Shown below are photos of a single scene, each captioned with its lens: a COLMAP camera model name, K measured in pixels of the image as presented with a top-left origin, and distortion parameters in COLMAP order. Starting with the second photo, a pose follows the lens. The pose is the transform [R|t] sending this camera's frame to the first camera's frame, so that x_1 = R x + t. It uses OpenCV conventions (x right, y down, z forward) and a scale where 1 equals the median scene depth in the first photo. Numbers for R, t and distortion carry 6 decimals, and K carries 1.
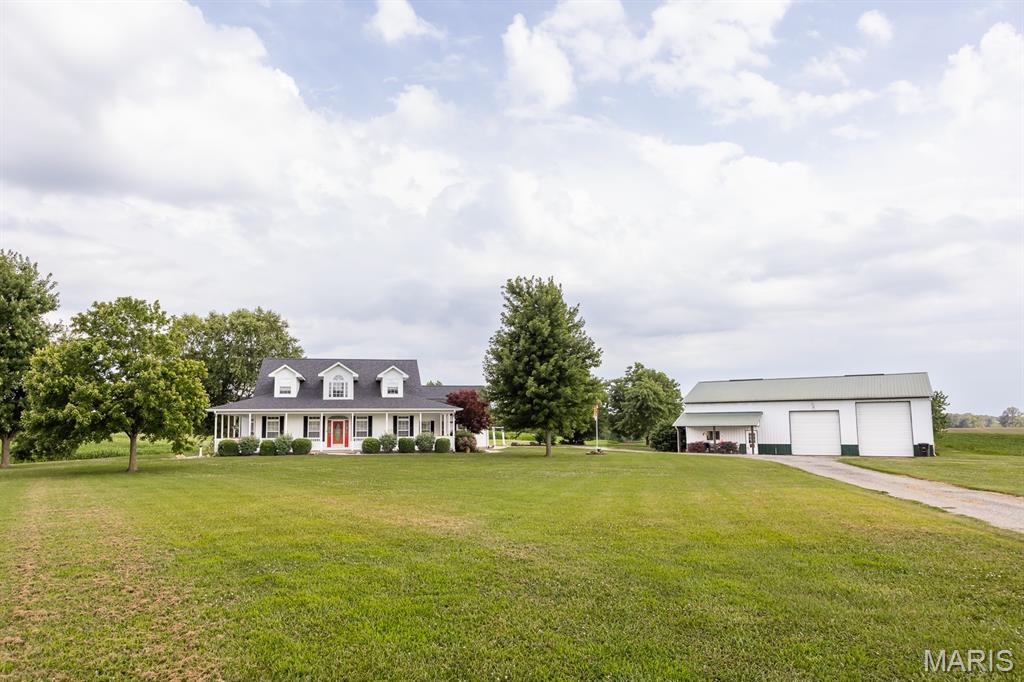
lens RADIAL K [[709.6, 0, 512.0], [0, 709.6, 341.0], [0, 0, 1]] dist [0.003268, 0.000595]
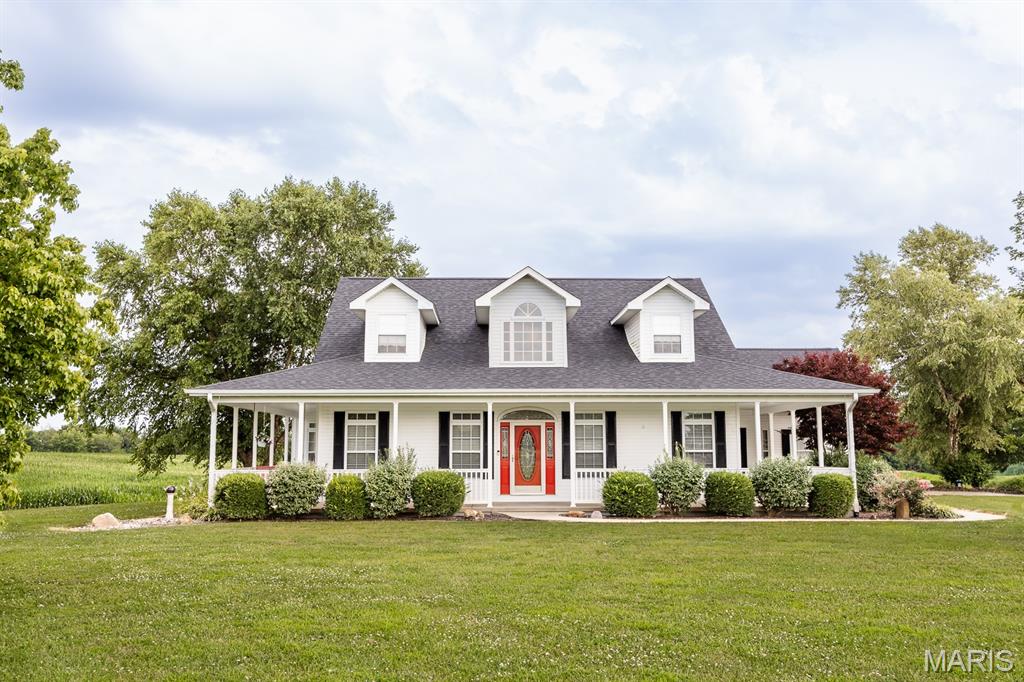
lens RADIAL K [[902.8, 0, 512.0], [0, 902.8, 341.0], [0, 0, 1]] dist [-0.003560, -0.002109]
pose [[0.985397, -0.016122, -0.169506, -0.161993], [0.015795, 0.999870, -0.003273, 0.065779], [0.169537, 0.000547, 0.985524, 0.497990]]
